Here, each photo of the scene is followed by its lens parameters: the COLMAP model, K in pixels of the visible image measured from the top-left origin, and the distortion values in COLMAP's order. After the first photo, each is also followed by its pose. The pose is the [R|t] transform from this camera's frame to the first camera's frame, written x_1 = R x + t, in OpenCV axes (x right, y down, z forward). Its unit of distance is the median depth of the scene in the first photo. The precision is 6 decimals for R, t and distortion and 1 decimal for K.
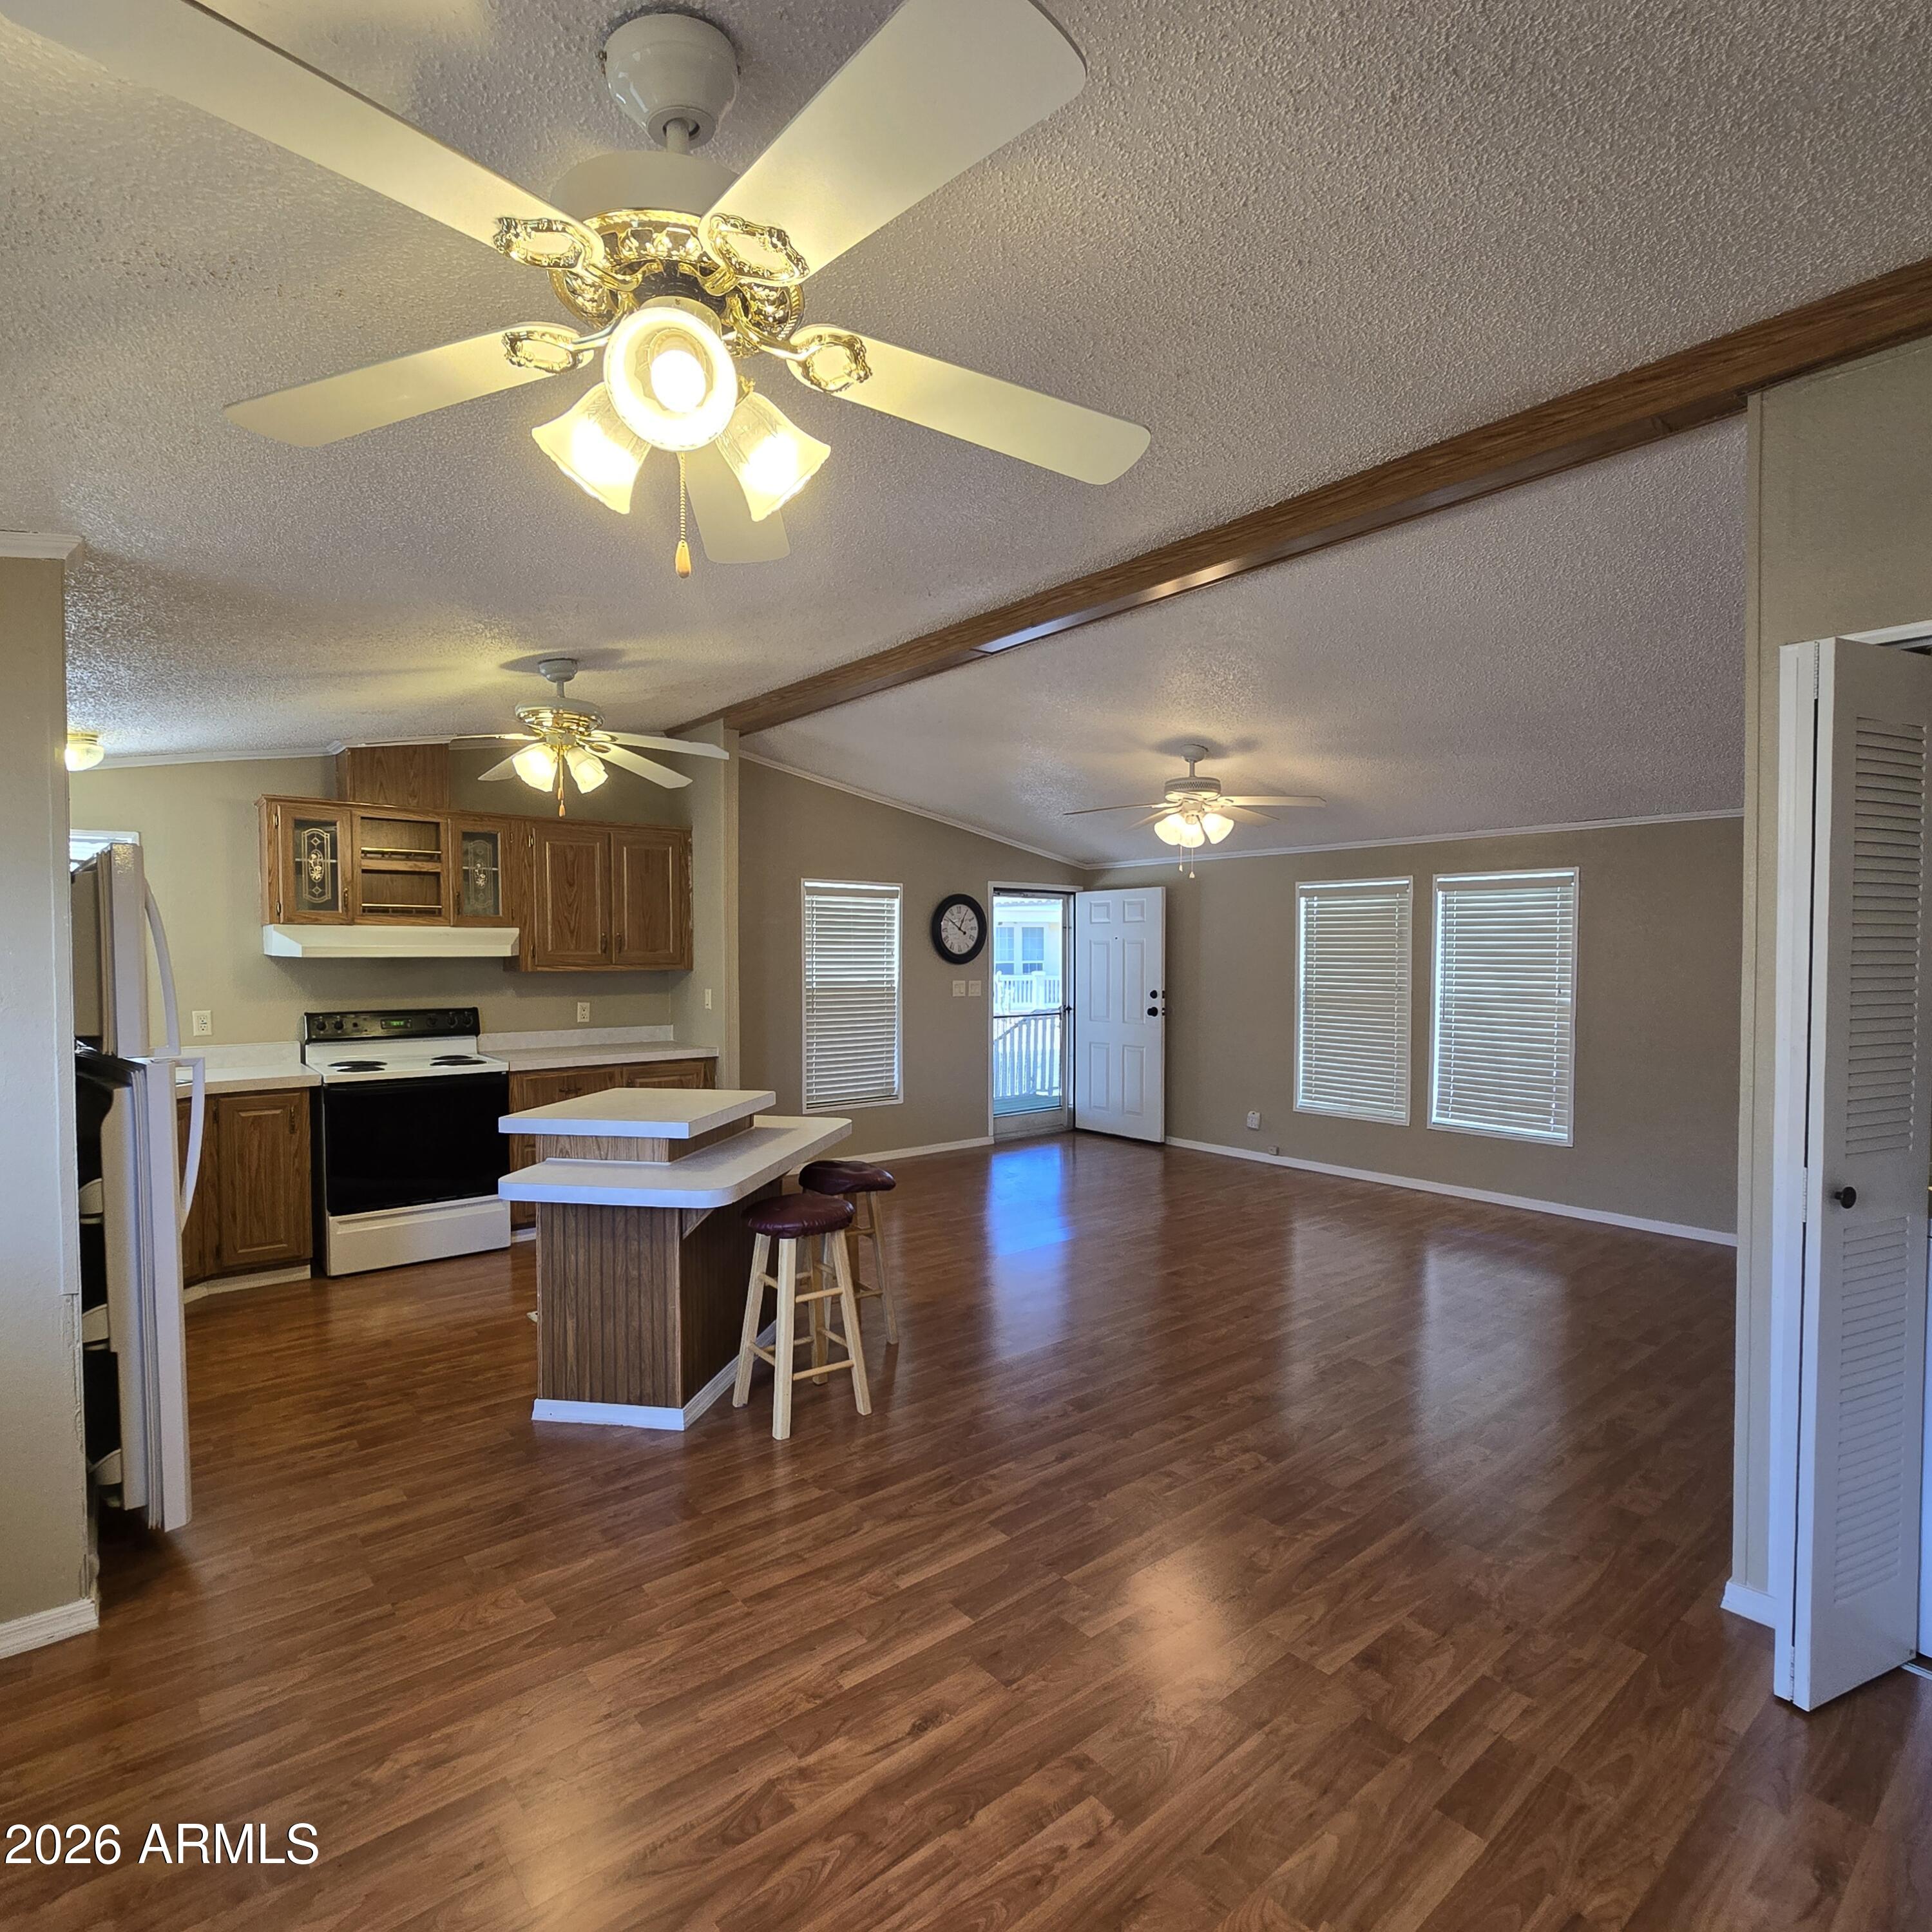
lens RADIAL K [[1058.2, 0, 970.9], [0, 1058.2, 990.5], [0, 0, 1]] dist [-0.003458, -0.001180]
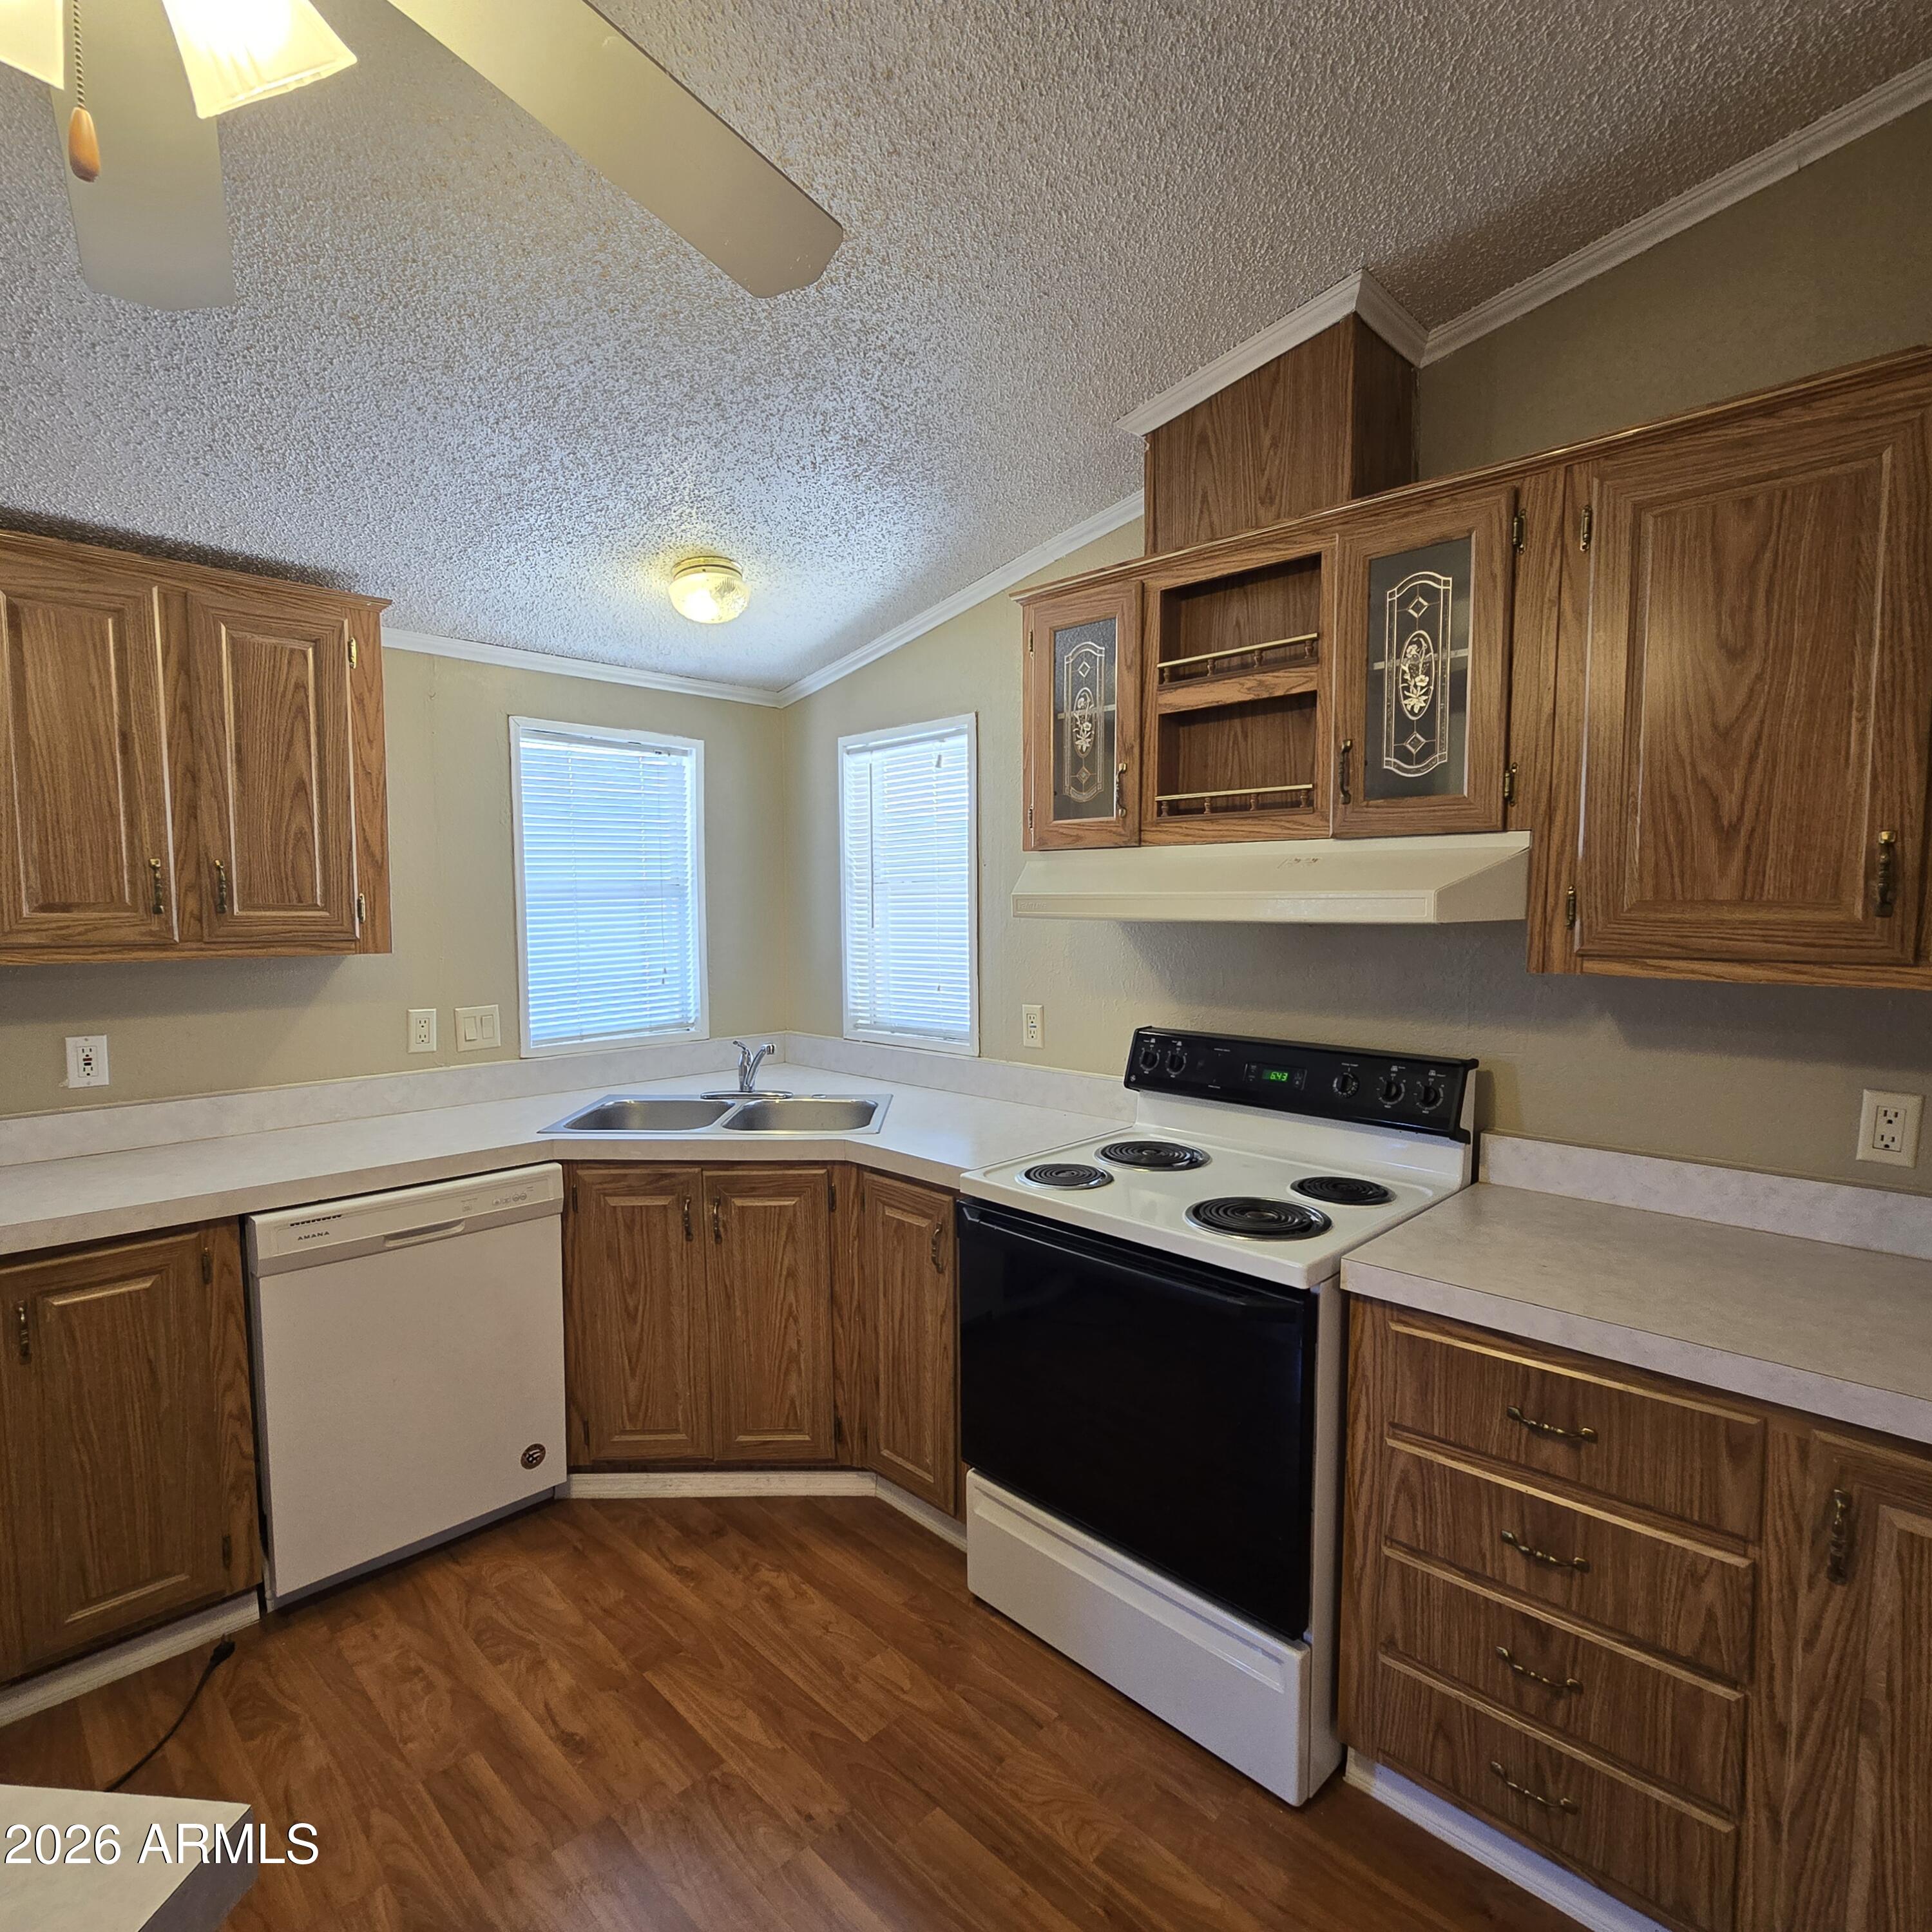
lens RADIAL K [[1058.2, 0, 970.9], [0, 1058.2, 990.5], [0, 0, 1]] dist [-0.003458, -0.001180]
pose [[0.094454, 0.087875, -0.991643, -0.143690], [-0.032066, 0.995848, 0.085193, -0.036477], [0.995013, 0.023751, 0.096880, 0.877294]]
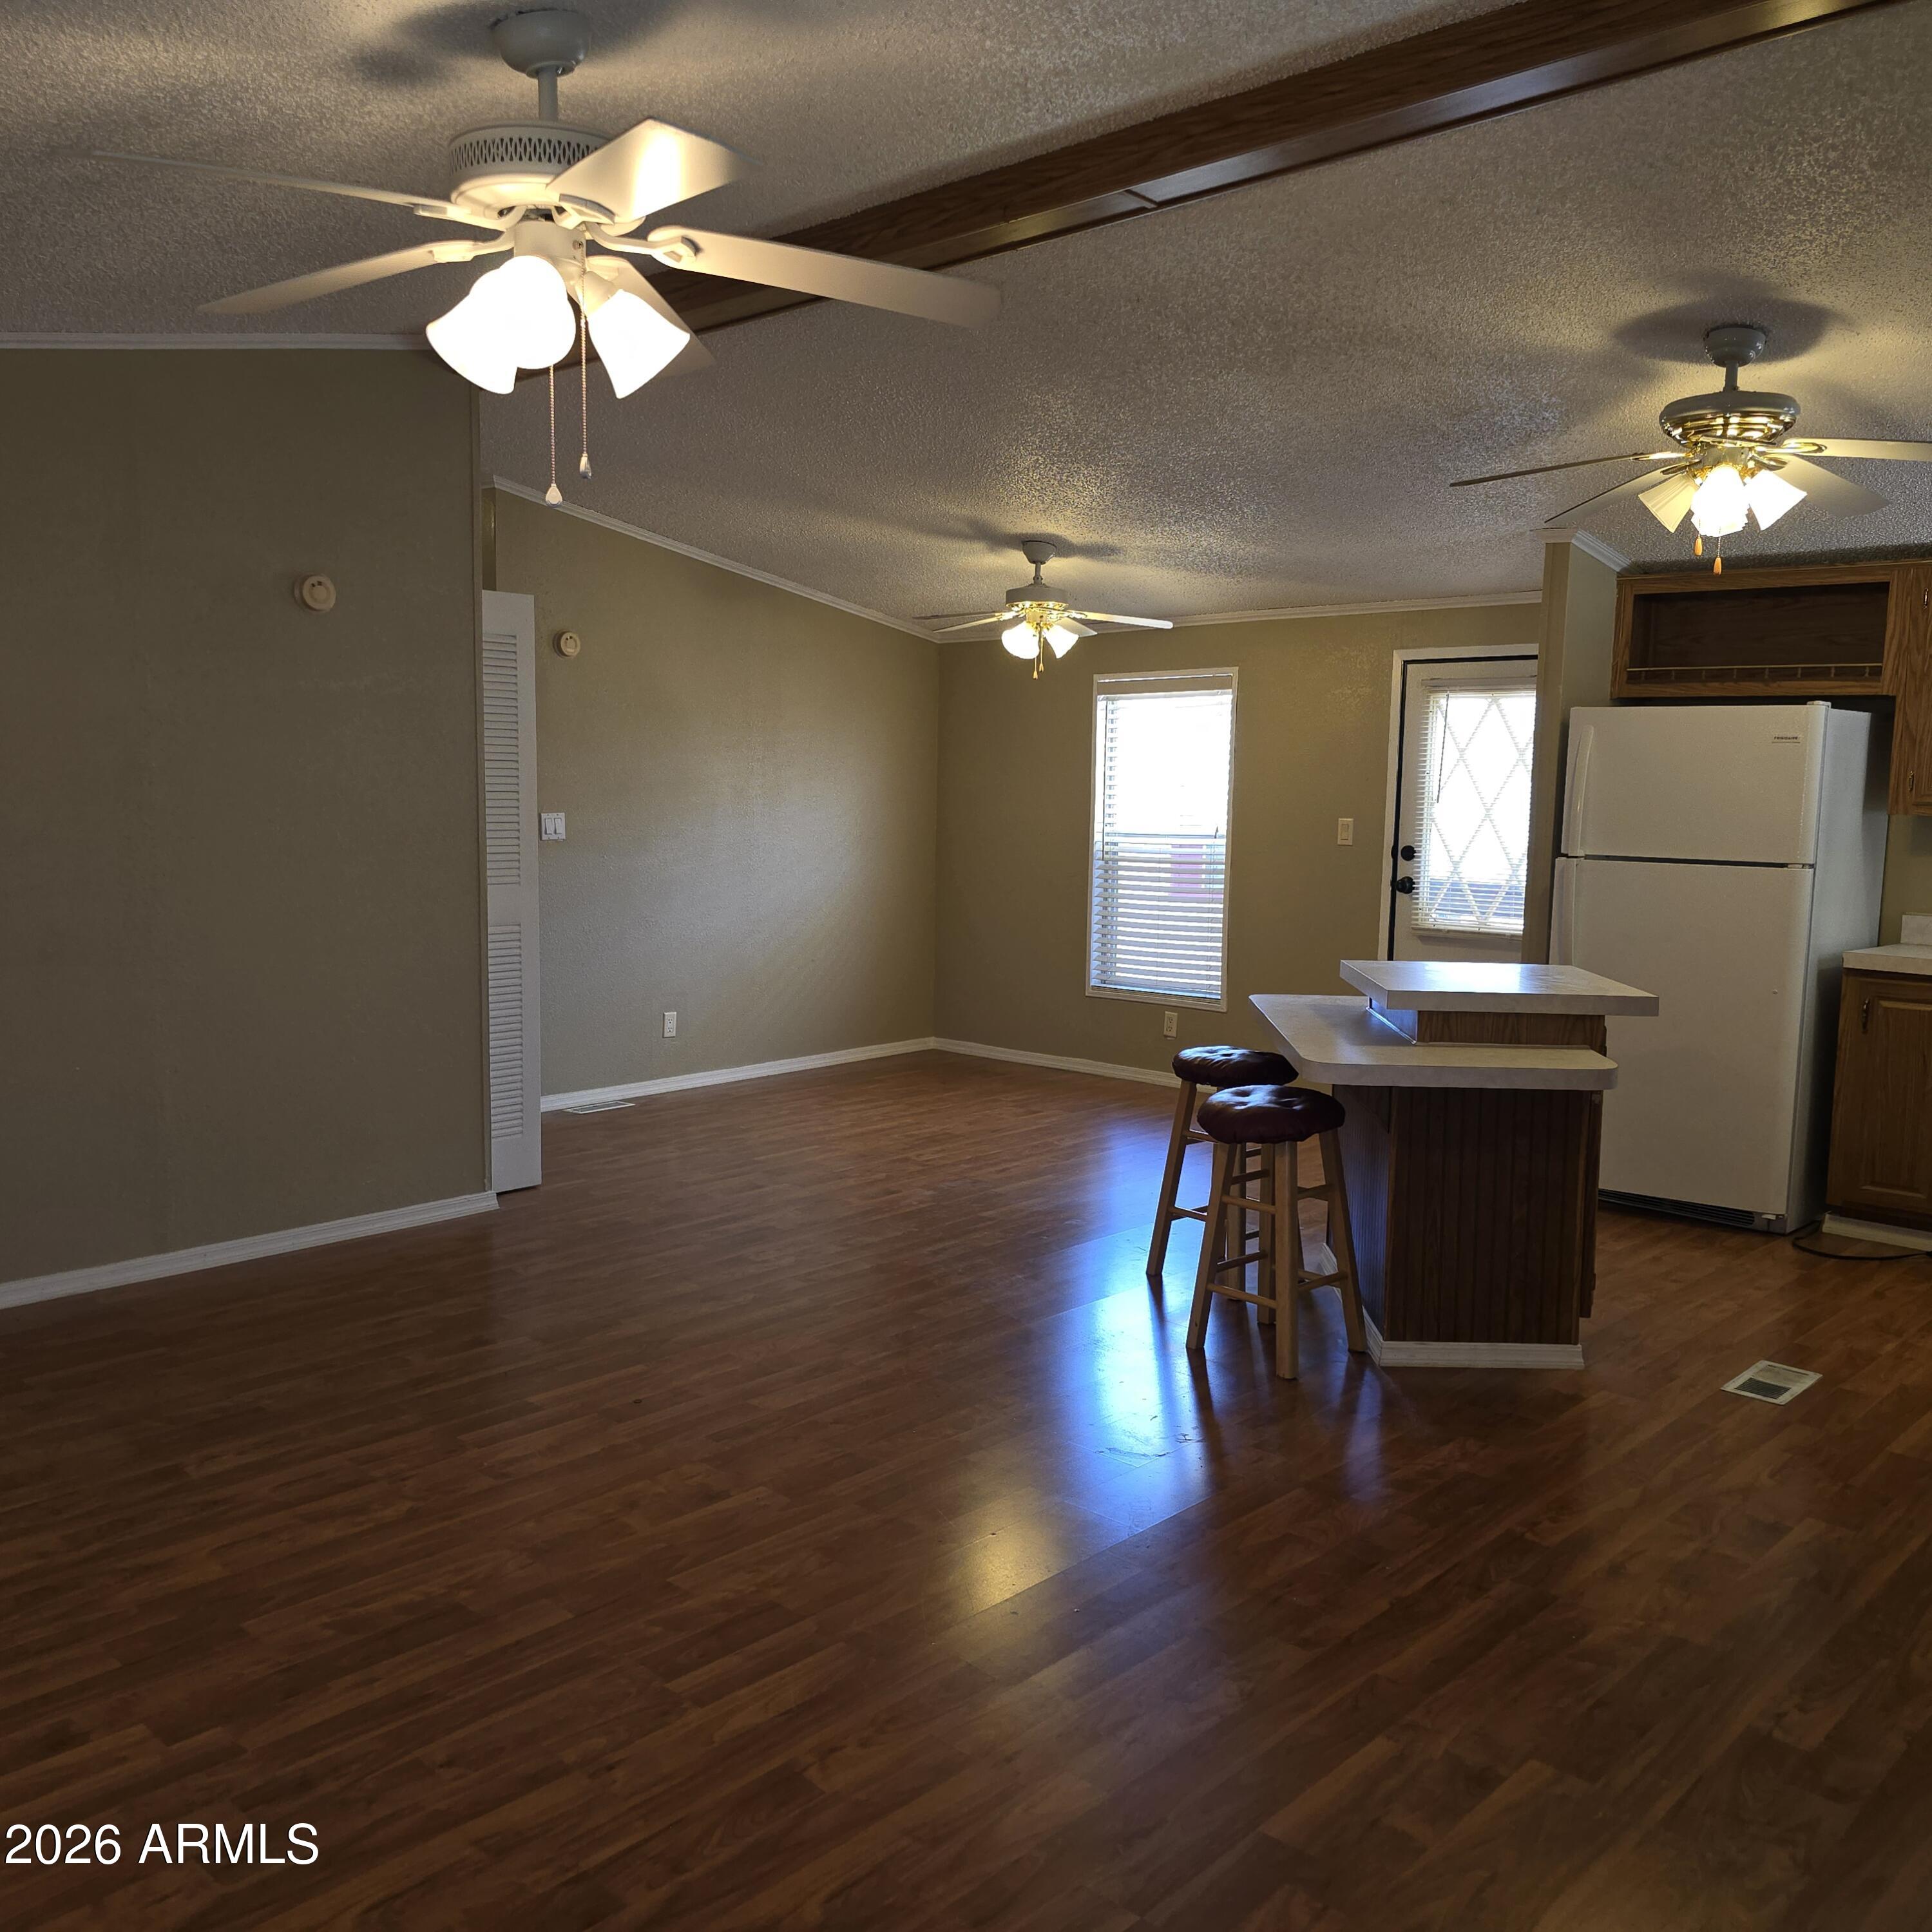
lens RADIAL K [[1726.0, 0, 944.7], [0, 1726.0, 966.9], [0, 0, 1]] dist [0.063855, -0.066061]
pose [[-0.993467, -0.000705, -0.114115, 0.167851], [-0.017403, 0.989220, 0.145399, -0.055535], [0.112782, 0.146436, -0.982770, 1.585387]]
